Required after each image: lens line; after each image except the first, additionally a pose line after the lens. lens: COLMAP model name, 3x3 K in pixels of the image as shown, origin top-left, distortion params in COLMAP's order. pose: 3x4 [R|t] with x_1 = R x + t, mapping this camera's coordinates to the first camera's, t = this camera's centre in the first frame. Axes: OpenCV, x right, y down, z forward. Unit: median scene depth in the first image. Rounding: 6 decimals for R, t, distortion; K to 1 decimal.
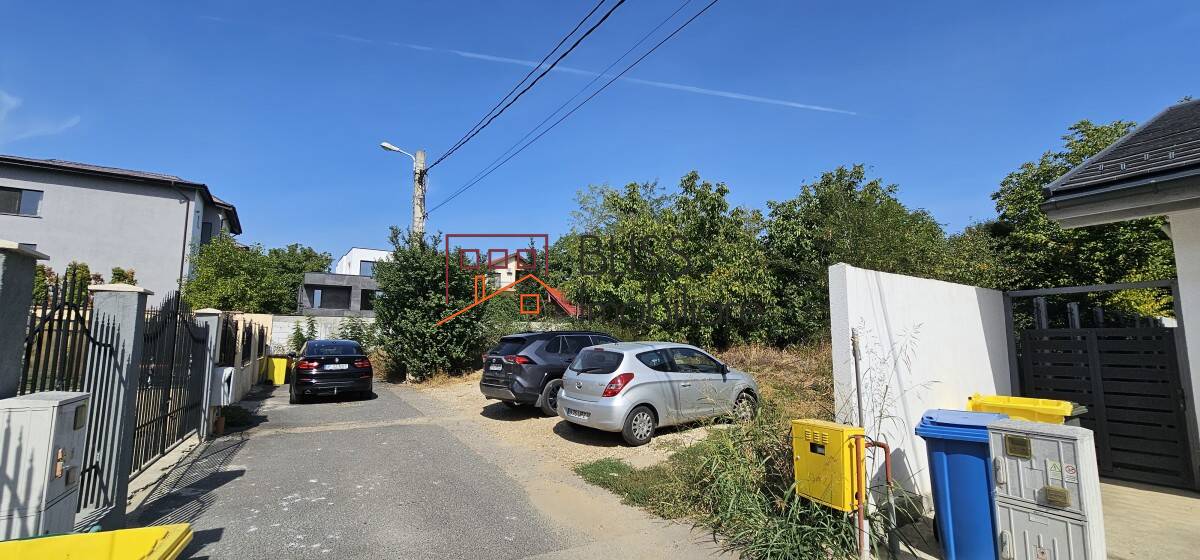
lens RADIAL K [[478.5, 0, 600.5], [0, 478.5, 288.4], [0, 0, 1]] dist [-0.000122, 0.000011]
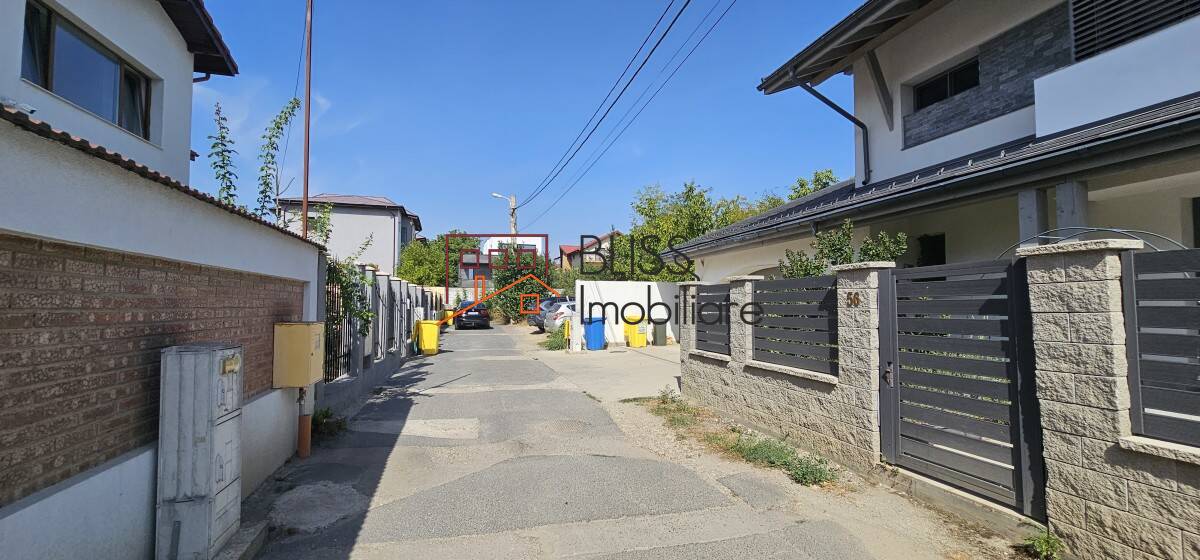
lens RADIAL K [[497.3, 0, 611.6], [0, 497.3, 280.0], [0, 0, 1]] dist [-0.000151, -0.000058]
pose [[0.963526, -0.018602, -0.266967, 0.352096], [0.035005, 0.997771, 0.056815, -0.050157], [0.265315, -0.064088, 0.962029, -0.531318]]
